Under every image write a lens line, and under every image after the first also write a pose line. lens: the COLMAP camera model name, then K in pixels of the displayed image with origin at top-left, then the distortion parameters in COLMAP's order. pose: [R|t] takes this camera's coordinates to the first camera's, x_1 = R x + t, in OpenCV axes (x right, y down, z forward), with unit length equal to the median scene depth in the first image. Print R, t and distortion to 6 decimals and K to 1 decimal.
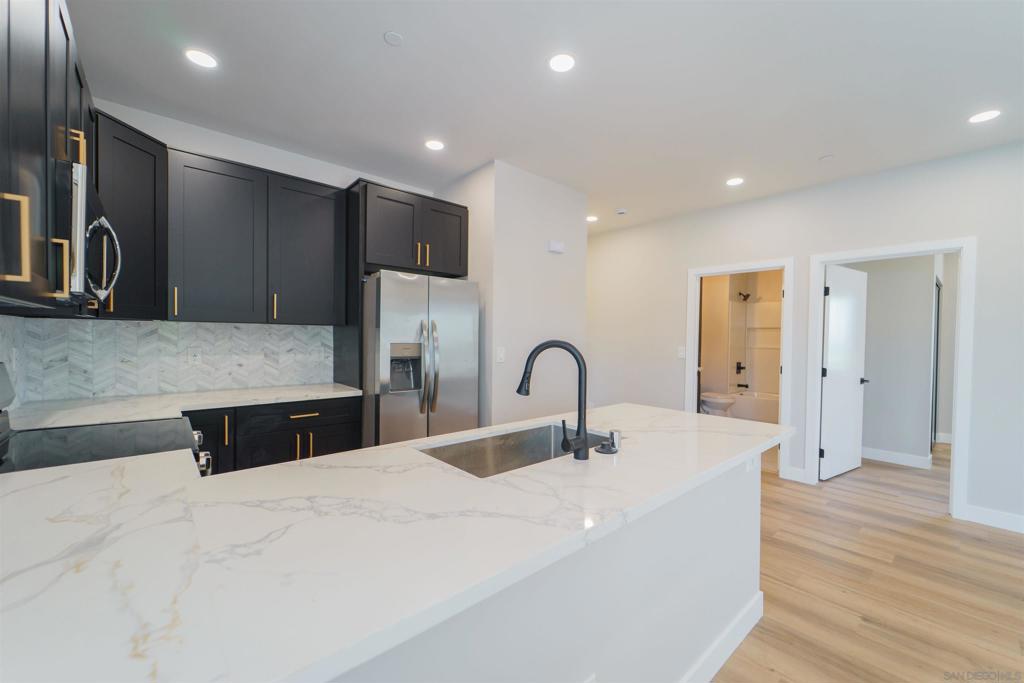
lens RADIAL K [[408.5, 0, 514.1], [0, 408.5, 341.4], [0, 0, 1]] dist [0.003439, -0.001703]
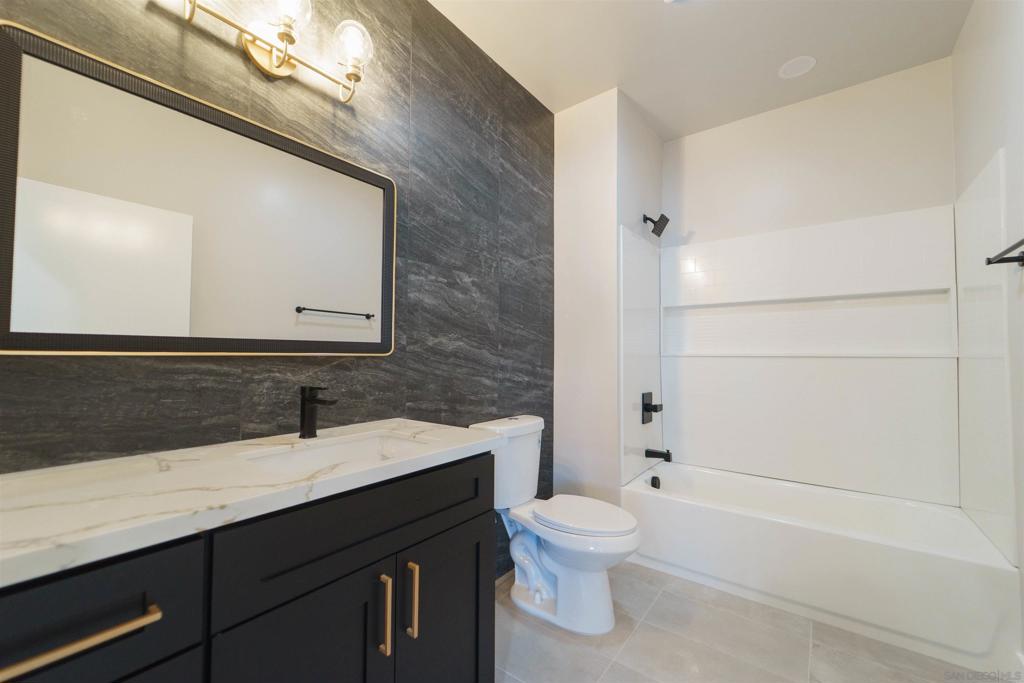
lens RADIAL K [[408.5, 0, 513.5], [0, 408.5, 341.6], [0, 0, 1]] dist [0.003439, -0.001703]
pose [[0.981178, -0.002461, 0.193088, 0.801903], [0.011256, 0.998947, -0.044466, 0.041551], [-0.192775, 0.045802, 0.980173, 1.467403]]
